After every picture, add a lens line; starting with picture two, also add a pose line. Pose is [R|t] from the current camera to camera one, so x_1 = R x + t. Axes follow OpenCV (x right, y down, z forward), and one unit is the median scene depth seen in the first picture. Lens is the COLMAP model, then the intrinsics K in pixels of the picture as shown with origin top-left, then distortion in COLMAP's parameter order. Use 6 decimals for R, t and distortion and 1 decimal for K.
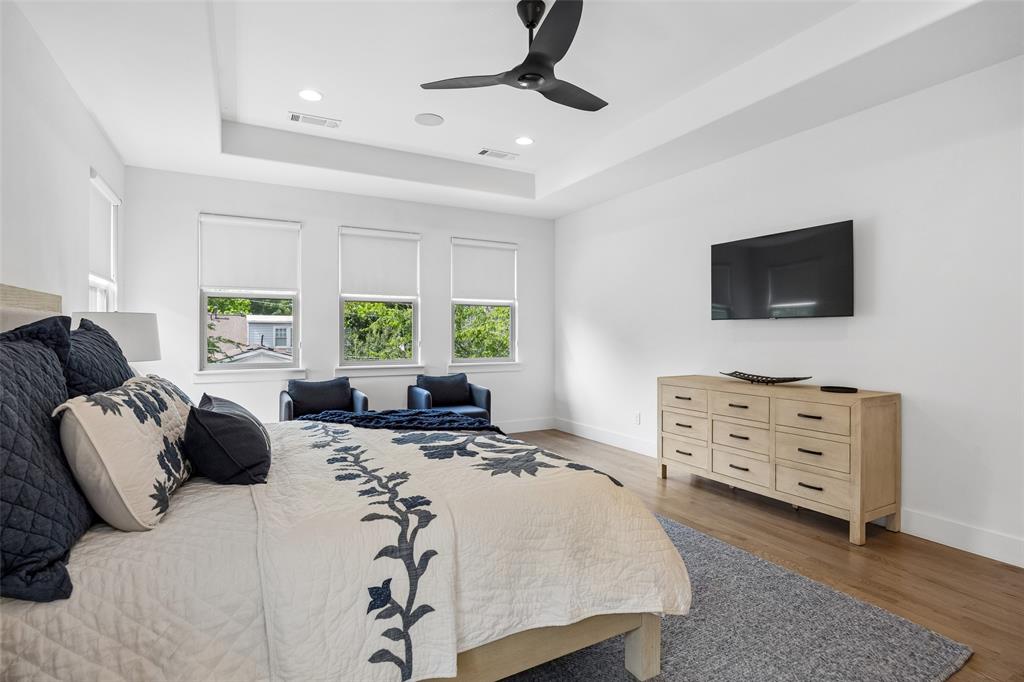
lens RADIAL K [[512.3, 0, 513.4], [0, 512.3, 336.0], [0, 0, 1]] dist [-0.001703, -0.000171]
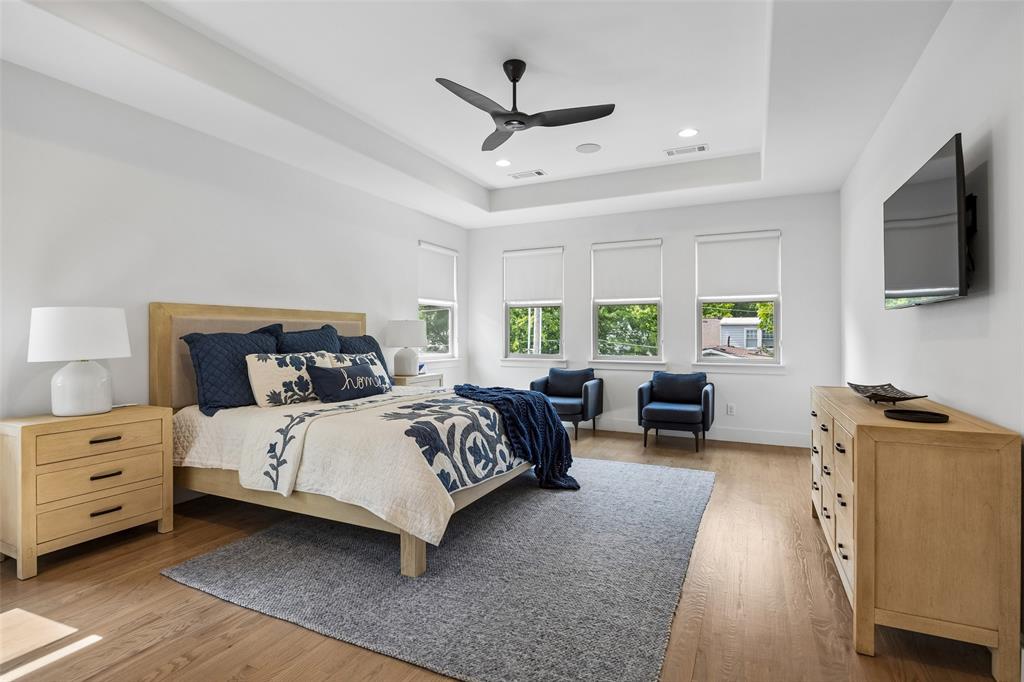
lens RADIAL K [[512.3, 0, 513.4], [0, 512.3, 336.0], [0, 0, 1]] dist [-0.001703, -0.000171]
pose [[0.571724, 0.002361, -0.820443, 0.627092], [-0.006354, 0.999979, -0.001550, 0.007603], [0.820421, 0.006099, 0.571727, 0.175031]]
